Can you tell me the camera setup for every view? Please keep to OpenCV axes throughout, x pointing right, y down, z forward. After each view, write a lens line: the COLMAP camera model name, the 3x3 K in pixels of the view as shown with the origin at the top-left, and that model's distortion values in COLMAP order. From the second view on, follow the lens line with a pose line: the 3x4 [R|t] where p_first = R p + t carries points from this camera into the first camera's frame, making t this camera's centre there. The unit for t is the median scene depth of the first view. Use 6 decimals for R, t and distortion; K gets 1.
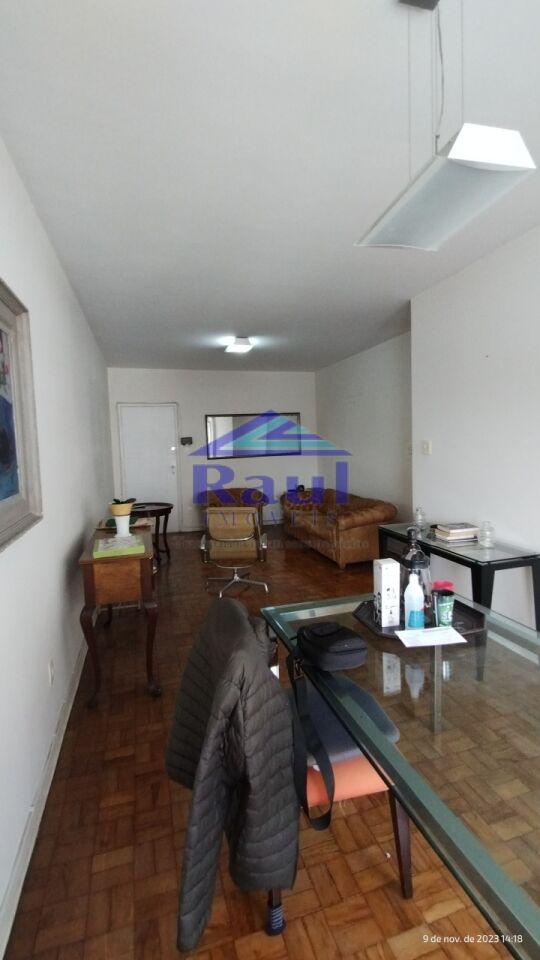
lens RADIAL K [[436.0, 0, 271.9], [0, 436.0, 476.8], [0, 0, 1]] dist [-0.010368, 0.000518]
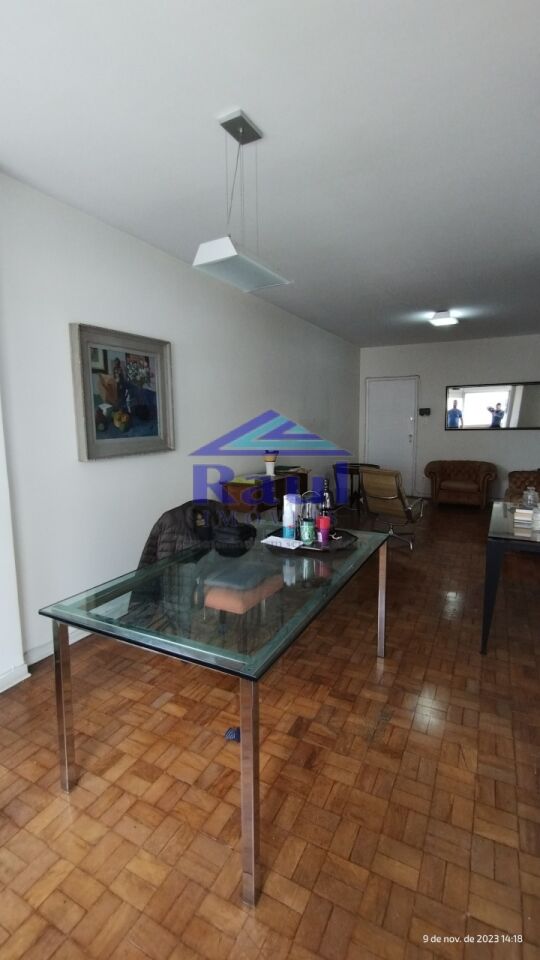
lens RADIAL K [[436.0, 0, 267.3], [0, 436.0, 479.6], [0, 0, 1]] dist [-0.010368, 0.000518]
pose [[0.702207, 0.118869, -0.701980, 0.390956], [-0.067410, 0.992635, 0.100655, 0.000873], [0.708774, -0.023360, 0.705048, -0.027876]]
